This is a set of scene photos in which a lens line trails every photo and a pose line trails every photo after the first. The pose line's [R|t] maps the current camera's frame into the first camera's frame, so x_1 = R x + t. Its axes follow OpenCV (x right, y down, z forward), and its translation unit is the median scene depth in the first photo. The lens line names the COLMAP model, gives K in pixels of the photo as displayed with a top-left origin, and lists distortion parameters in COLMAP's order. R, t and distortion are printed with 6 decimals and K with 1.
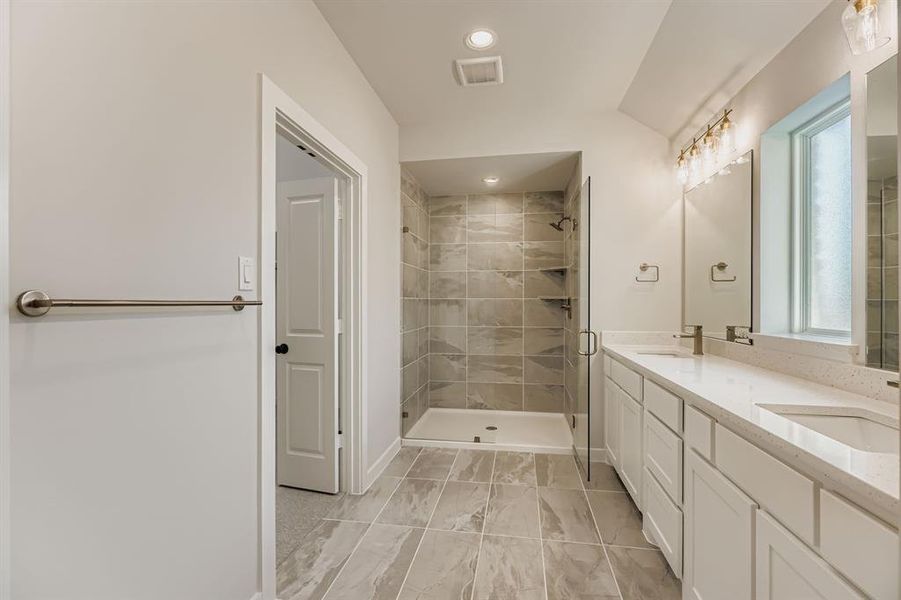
lens RADIAL K [[412.9, 0, 456.7], [0, 412.9, 300.2], [0, 0, 1]] dist [-0.000374, 0.000292]
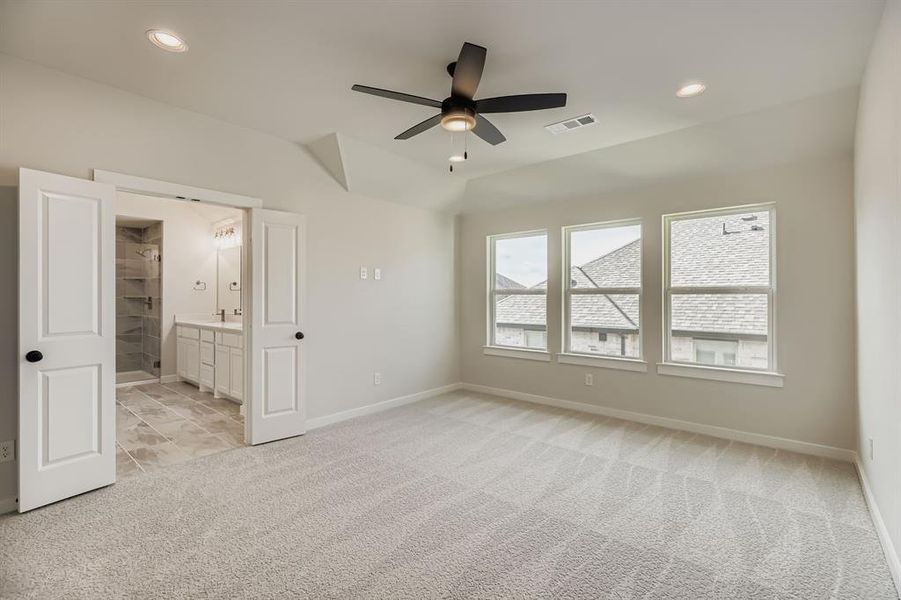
lens RADIAL K [[412.9, 0, 454.6], [0, 412.9, 298.5], [0, 0, 1]] dist [-0.000374, 0.000292]
pose [[0.536819, -0.004200, 0.843687, -0.701702], [-0.005019, 0.999954, 0.008171, -0.029193], [-0.843682, -0.008621, 0.536774, -1.392321]]
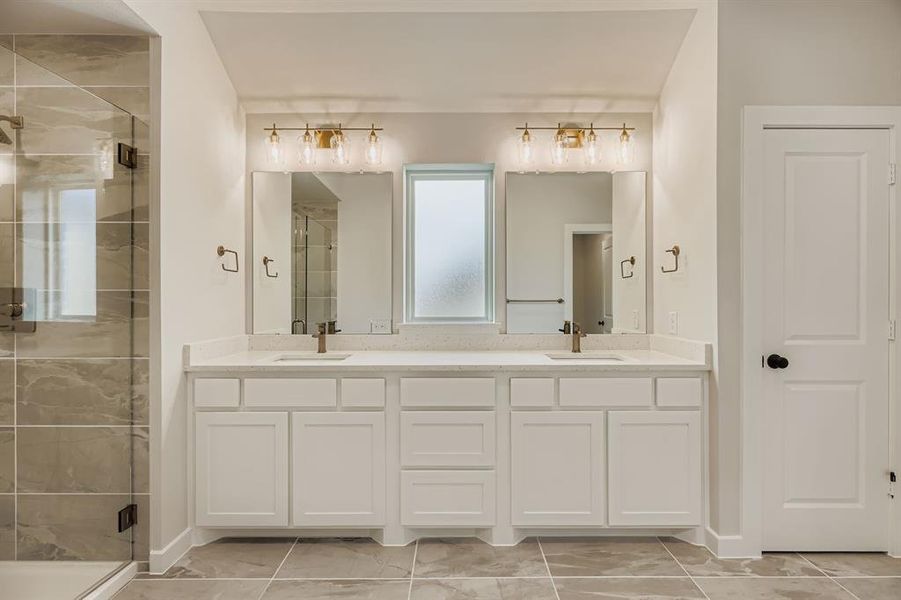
lens RADIAL K [[412.9, 0, 449.7], [0, 412.9, 298.8], [0, 0, 1]] dist [-0.000374, 0.000292]
pose [[-0.165557, -0.003275, 0.986195, -0.404656], [-0.006710, 0.999975, 0.002194, 0.000708], [-0.986177, -0.006255, -0.165575, 0.841677]]
